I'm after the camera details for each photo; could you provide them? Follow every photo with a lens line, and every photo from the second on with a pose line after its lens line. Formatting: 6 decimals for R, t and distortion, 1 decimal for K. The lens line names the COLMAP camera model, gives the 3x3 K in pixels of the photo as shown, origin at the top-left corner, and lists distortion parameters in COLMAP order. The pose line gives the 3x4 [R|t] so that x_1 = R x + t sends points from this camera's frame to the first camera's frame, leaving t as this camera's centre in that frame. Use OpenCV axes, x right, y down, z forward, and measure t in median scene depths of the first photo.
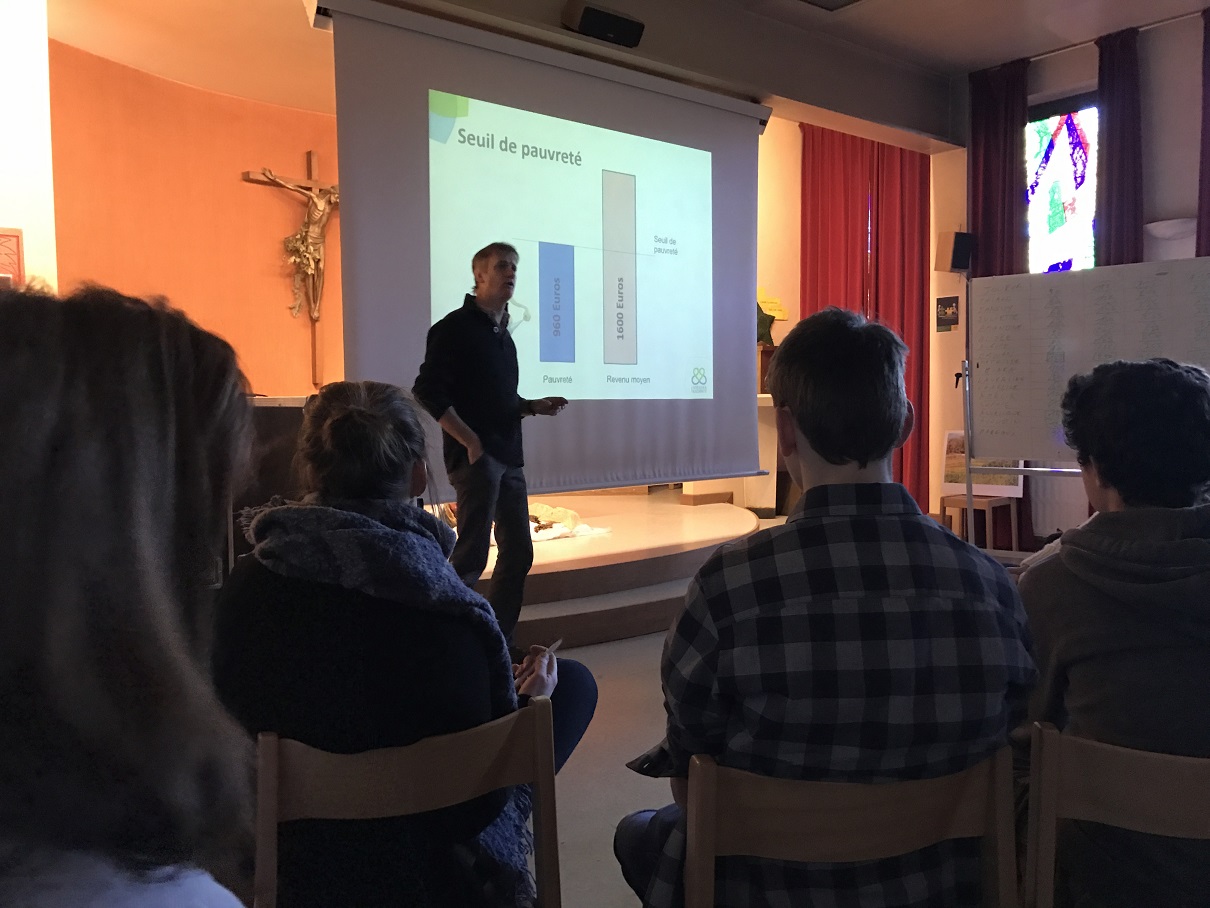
lens RADIAL K [[1028.9, 0, 605.0], [0, 1028.9, 454.0], [0, 0, 1]] dist [-0.006127, -0.003404]
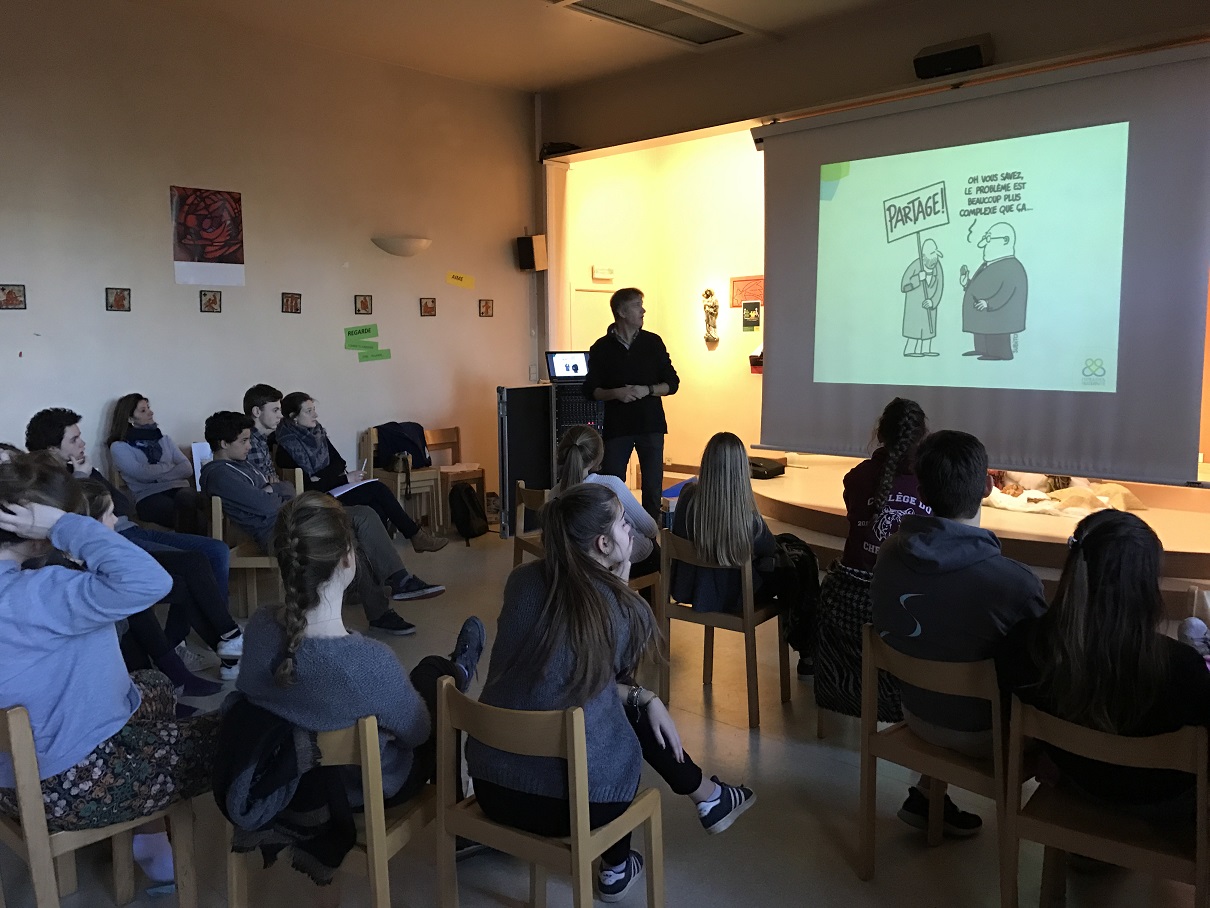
lens RADIAL K [[1028.9, 0, 605.0], [0, 1028.9, 454.0], [0, 0, 1]] dist [-0.006127, -0.003404]
pose [[0.140741, 0.071939, -0.987429, 1.177982], [-0.065736, 0.995835, 0.063181, -0.032885], [0.987862, 0.056017, 0.144884, 0.522755]]
